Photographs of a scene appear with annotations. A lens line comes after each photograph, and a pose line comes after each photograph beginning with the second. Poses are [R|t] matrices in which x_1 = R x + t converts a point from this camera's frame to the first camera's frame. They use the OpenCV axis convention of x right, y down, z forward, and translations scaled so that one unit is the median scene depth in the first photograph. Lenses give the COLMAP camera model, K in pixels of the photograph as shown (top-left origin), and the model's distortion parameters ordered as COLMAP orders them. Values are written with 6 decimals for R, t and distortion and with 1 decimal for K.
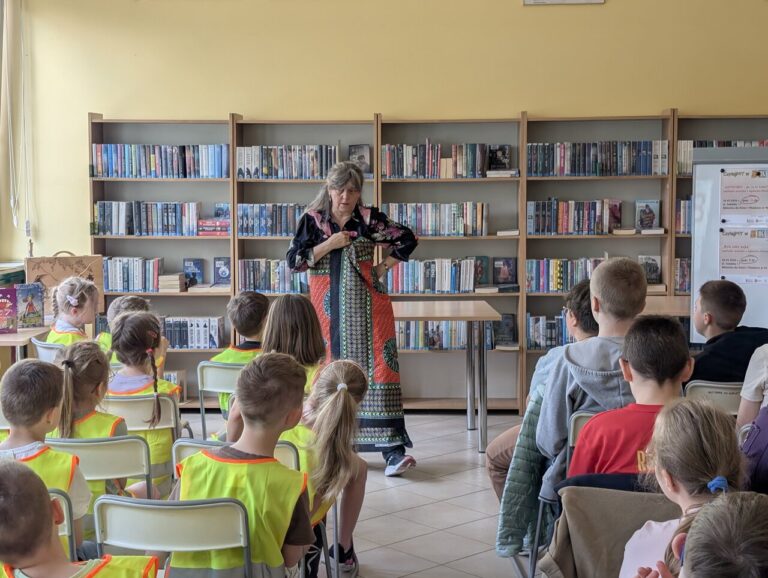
lens RADIAL K [[1297.7, 0, 363.1], [0, 1297.7, 266.5], [0, 0, 1]] dist [0.070827, 0.000000]
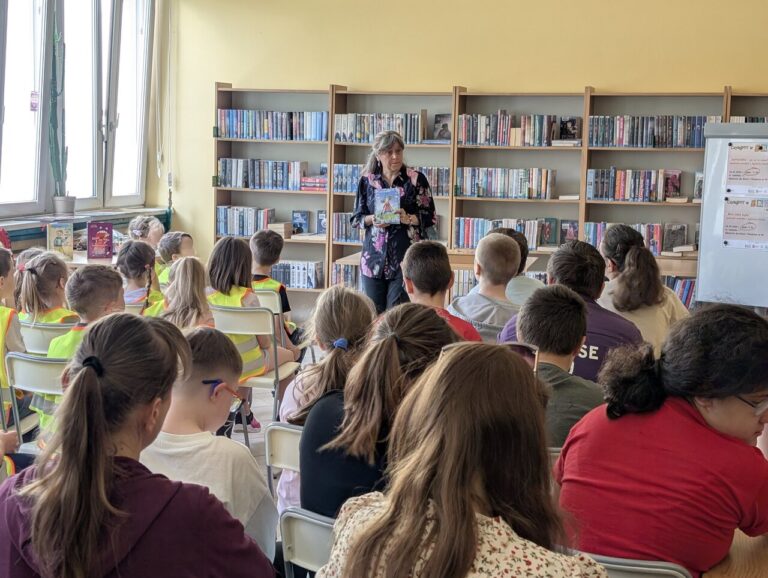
lens RADIAL K [[1297.7, 0, 356.1], [0, 1297.7, 262.3], [0, 0, 1]] dist [0.070827, 0.000000]
pose [[0.971644, 0.047980, -0.231531, 0.191662], [-0.043747, 0.998769, 0.023383, 0.010987], [0.232368, -0.012592, 0.972547, -0.111044]]
